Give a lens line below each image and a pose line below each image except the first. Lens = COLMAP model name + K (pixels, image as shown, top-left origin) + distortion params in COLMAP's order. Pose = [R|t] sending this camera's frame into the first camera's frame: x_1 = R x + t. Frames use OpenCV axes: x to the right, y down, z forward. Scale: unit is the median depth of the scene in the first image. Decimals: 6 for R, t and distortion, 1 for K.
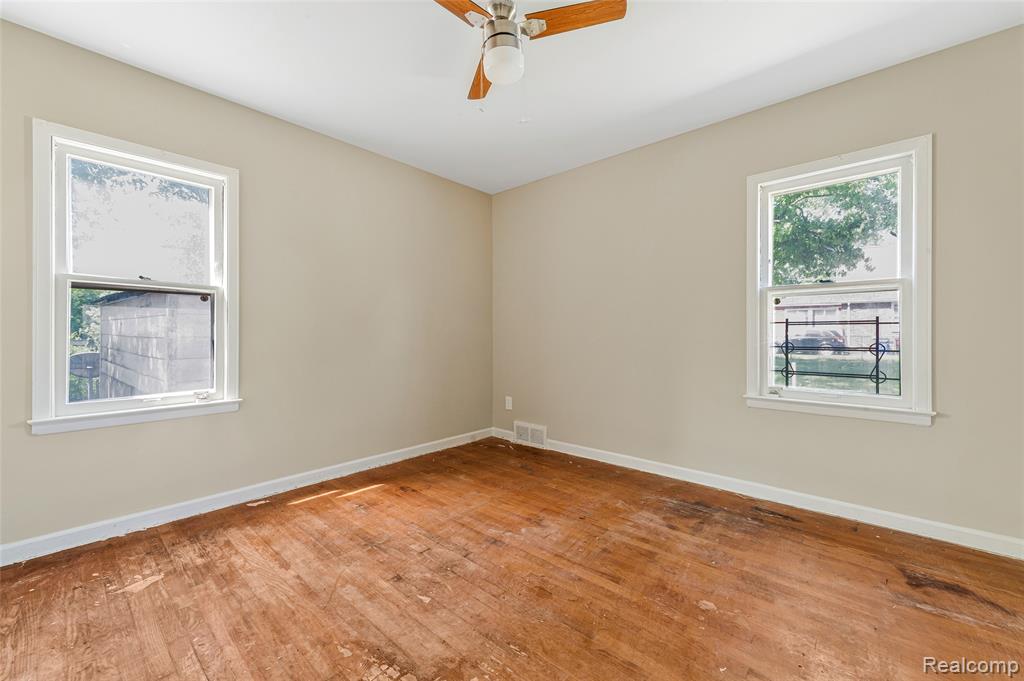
lens RADIAL K [[406.9, 0, 512.5], [0, 406.9, 335.7], [0, 0, 1]] dist [0.006450, -0.001980]
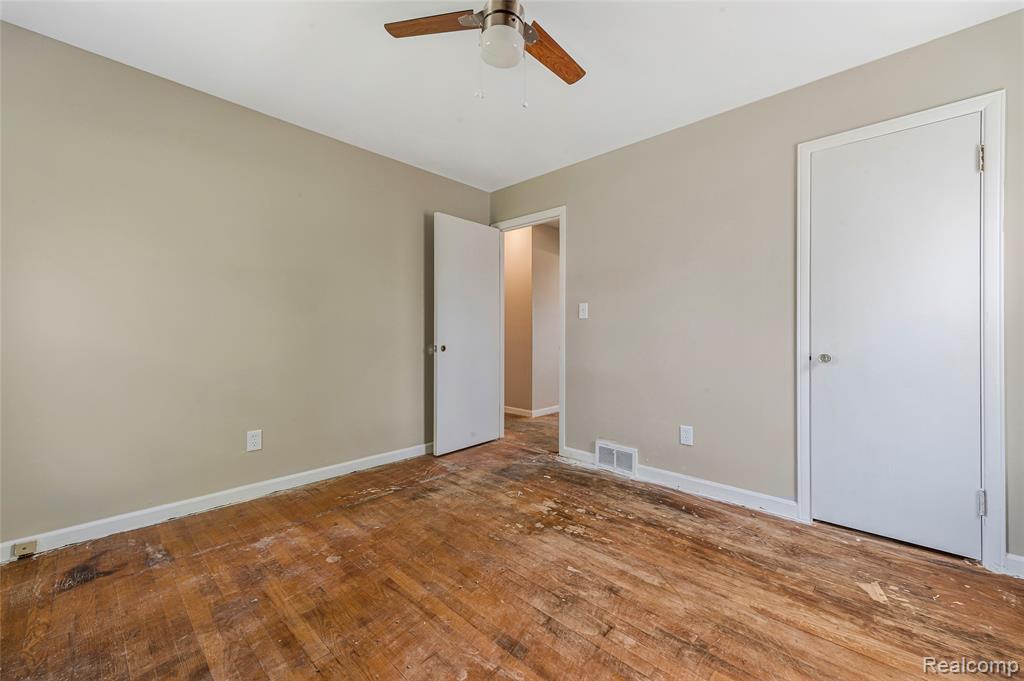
lens RADIAL K [[406.9, 0, 511.5], [0, 406.9, 334.2], [0, 0, 1]] dist [0.006450, -0.001980]
pose [[-0.999667, -0.001784, 0.025753, -0.066812], [-0.001595, 0.999971, 0.007388, -0.007495], [-0.025765, 0.007344, -0.999641, 1.897608]]
